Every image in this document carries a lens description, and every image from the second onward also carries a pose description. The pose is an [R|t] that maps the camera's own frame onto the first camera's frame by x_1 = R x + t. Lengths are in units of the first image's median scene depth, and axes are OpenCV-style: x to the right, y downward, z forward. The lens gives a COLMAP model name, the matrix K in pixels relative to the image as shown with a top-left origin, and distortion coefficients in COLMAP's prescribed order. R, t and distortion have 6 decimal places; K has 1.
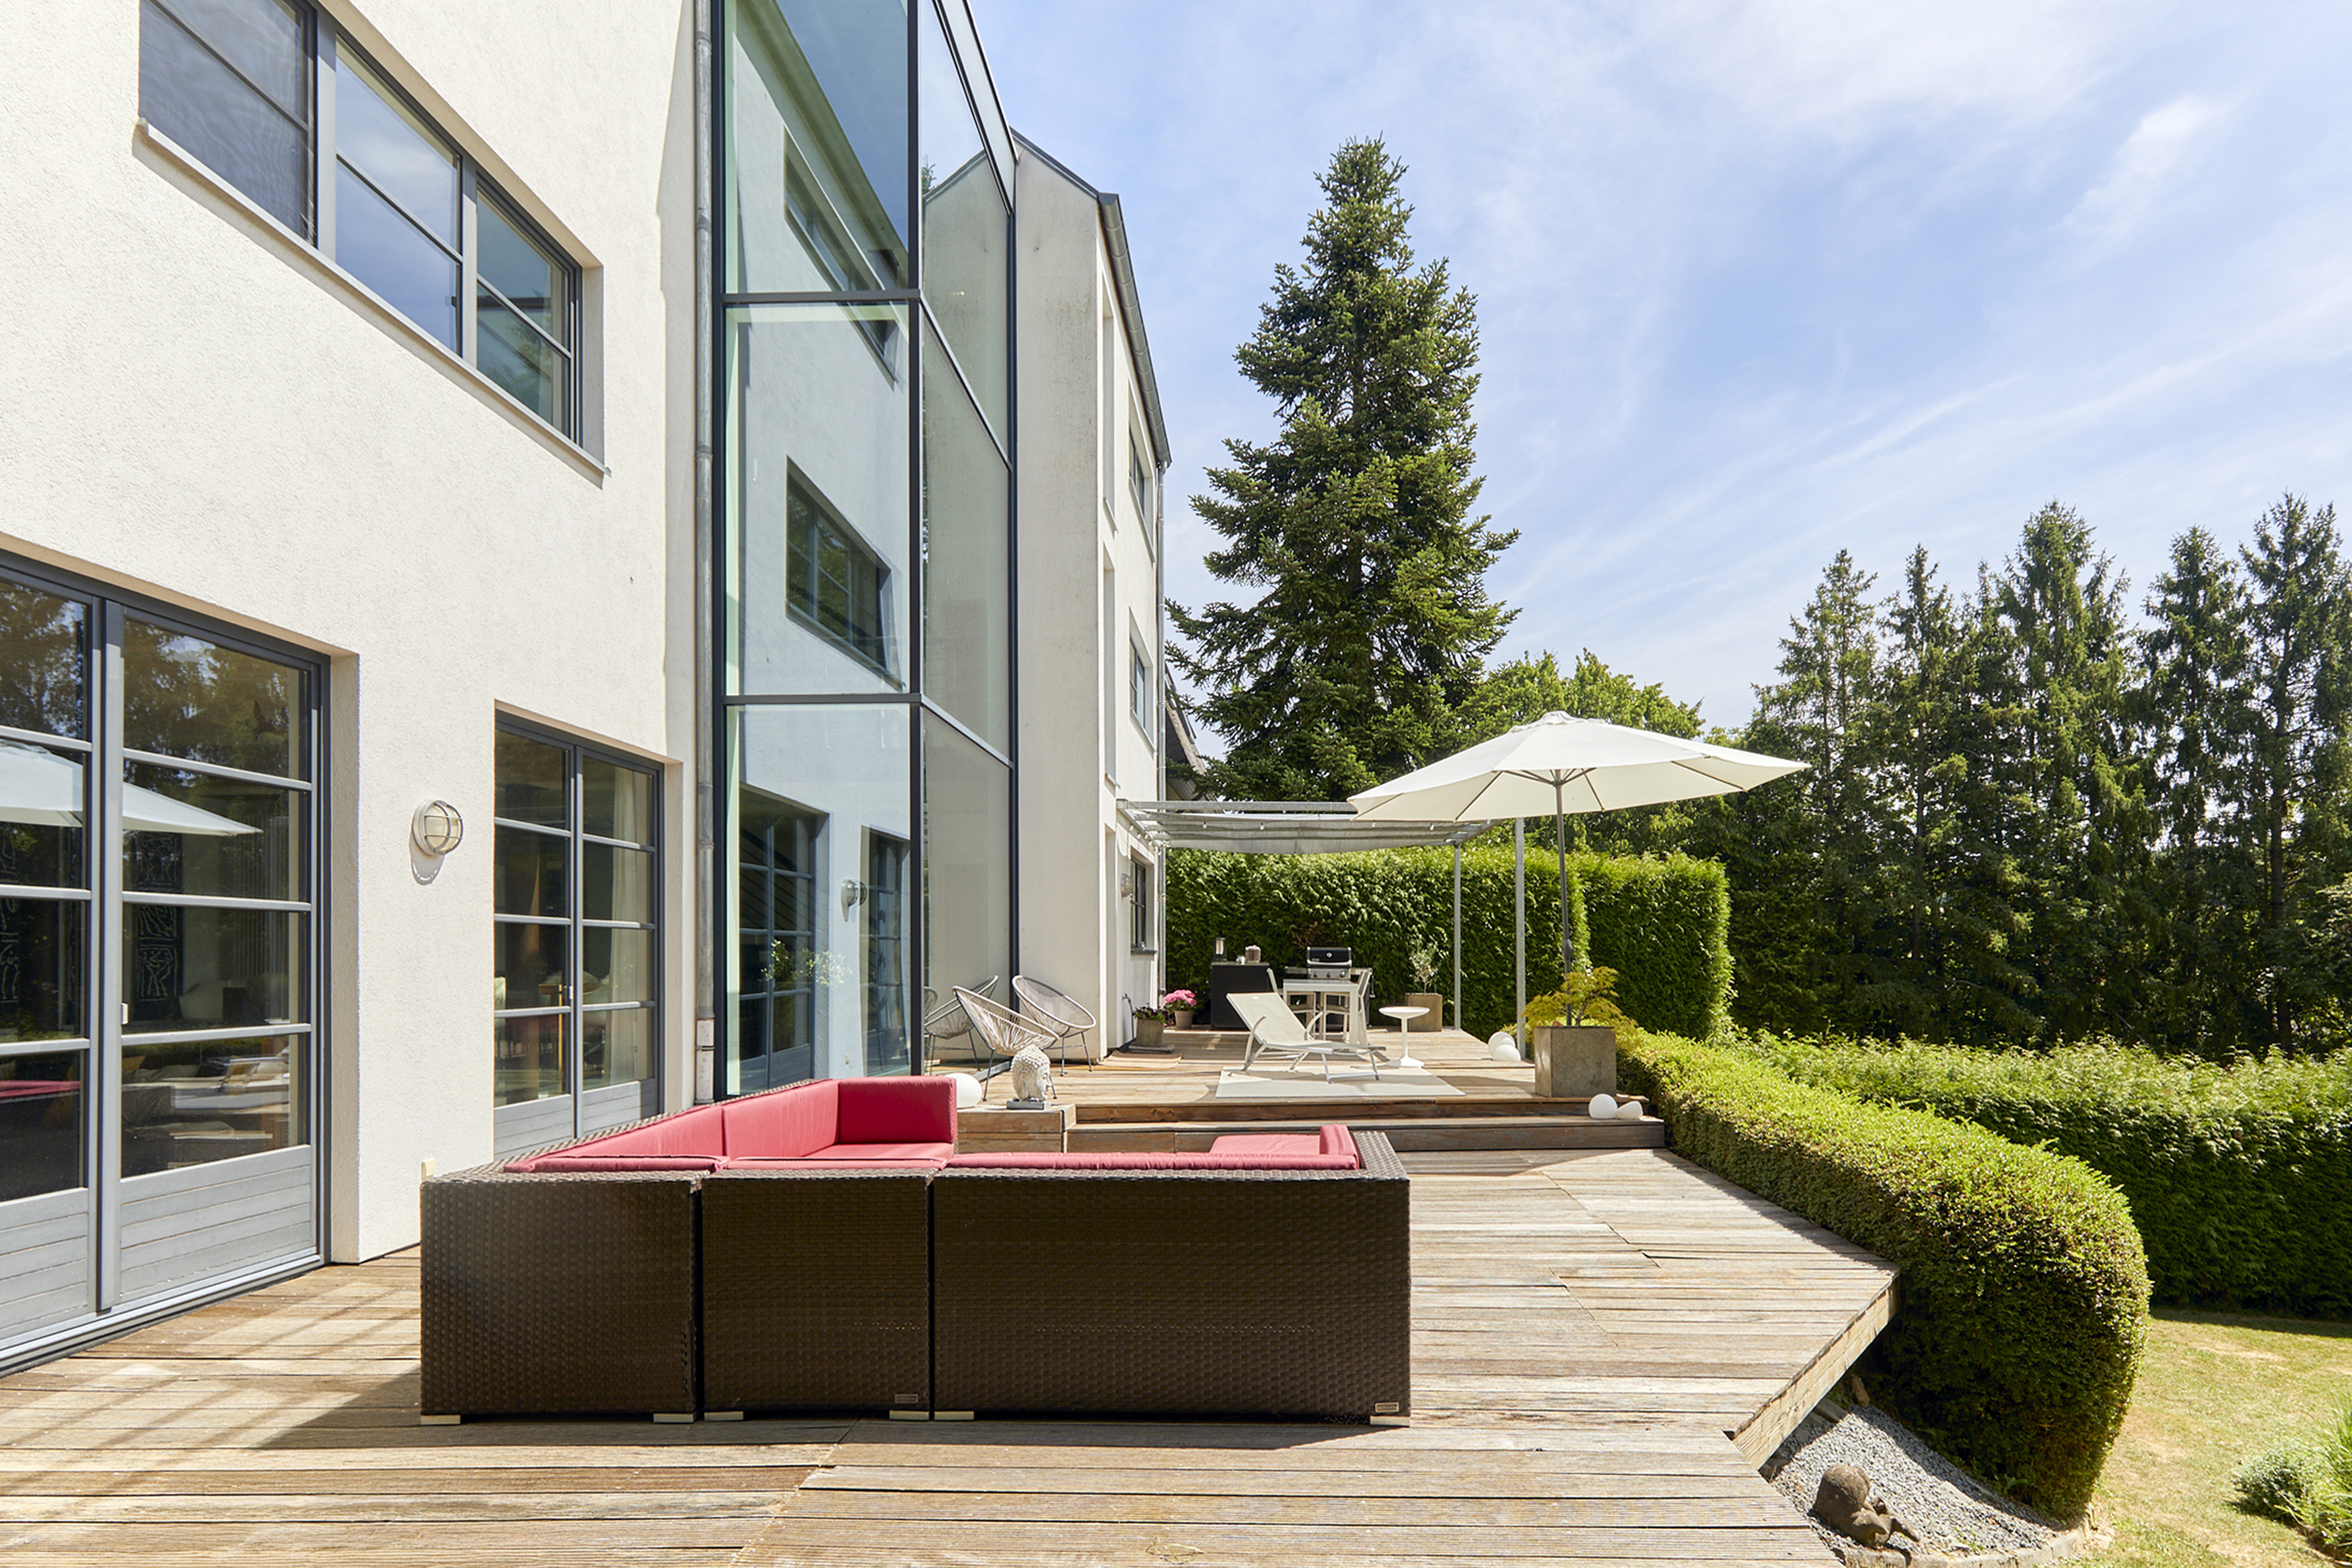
lens RADIAL K [[1145.3, 0, 1176.0], [0, 1145.3, 784.0], [0, 0, 1]] dist [0.000371, 0.001297]
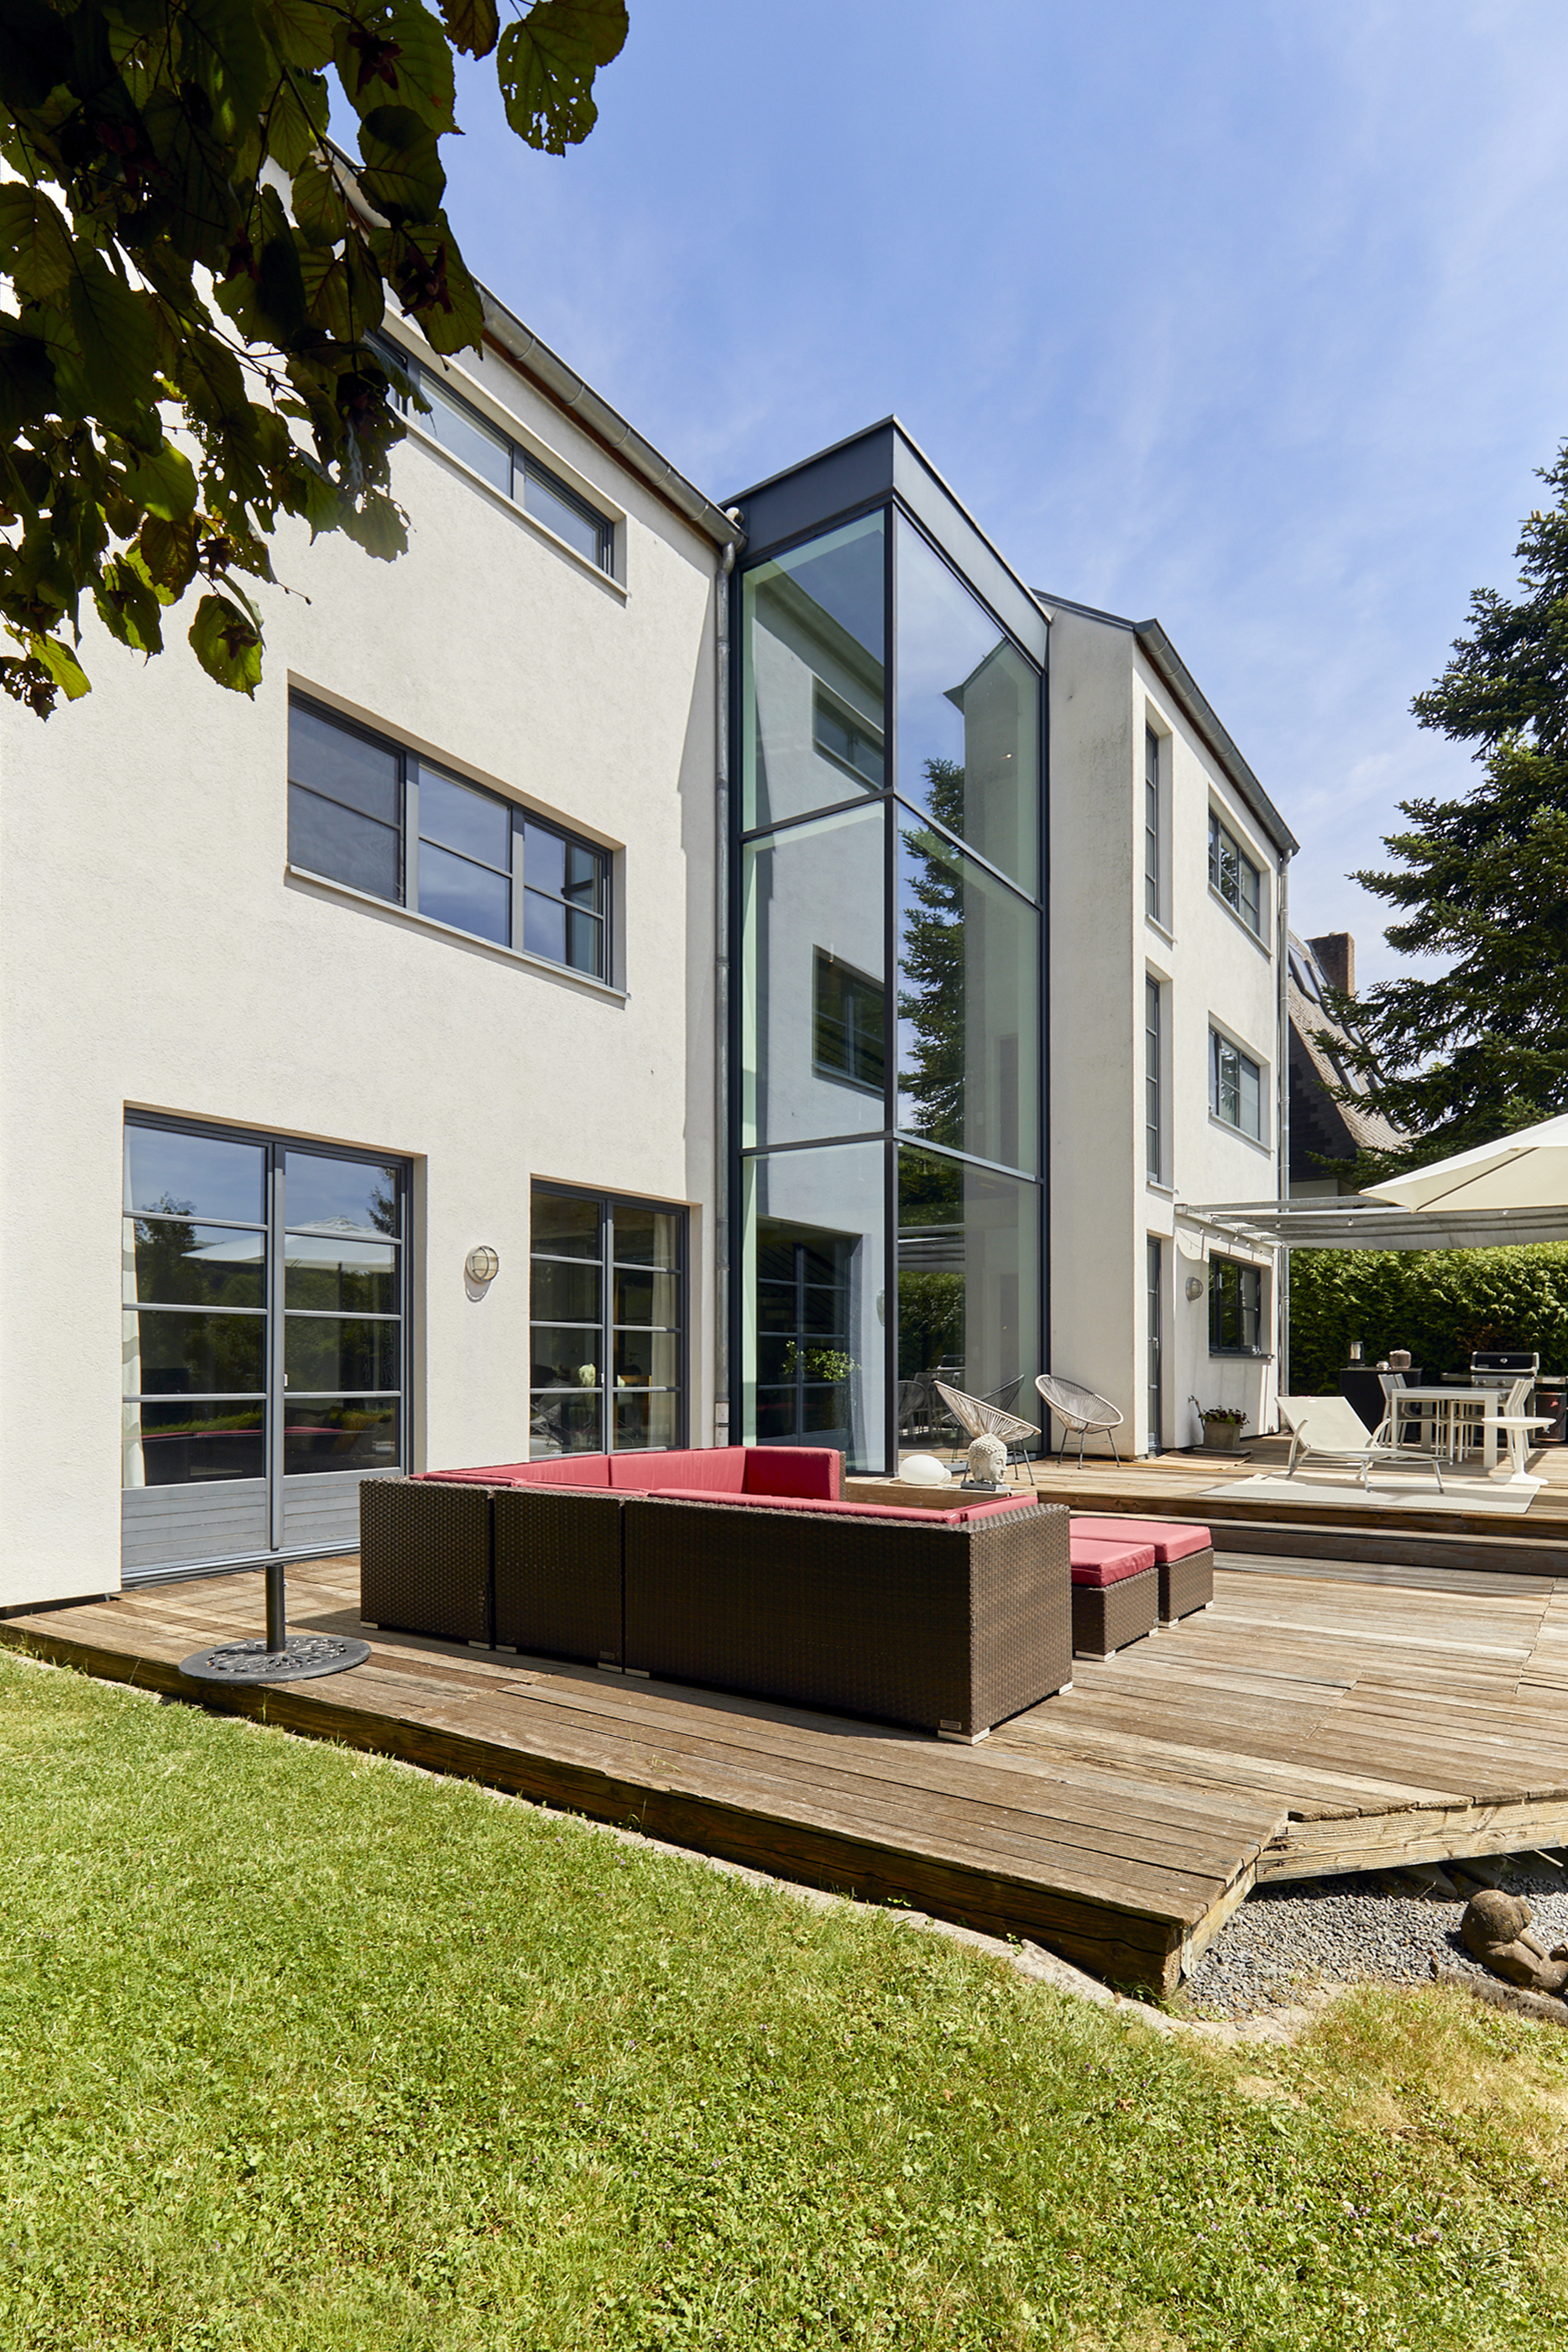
lens RADIAL K [[1082.4, 0, 787.3], [0, 1082.4, 1165.1], [0, 0, 1]] dist [0.002679, 0.000313]
pose [[0.867097, -0.085699, -0.490711, 0.208785], [0.069971, 0.996277, -0.050352, 0.004431], [0.493200, 0.009325, 0.869866, -0.019778]]
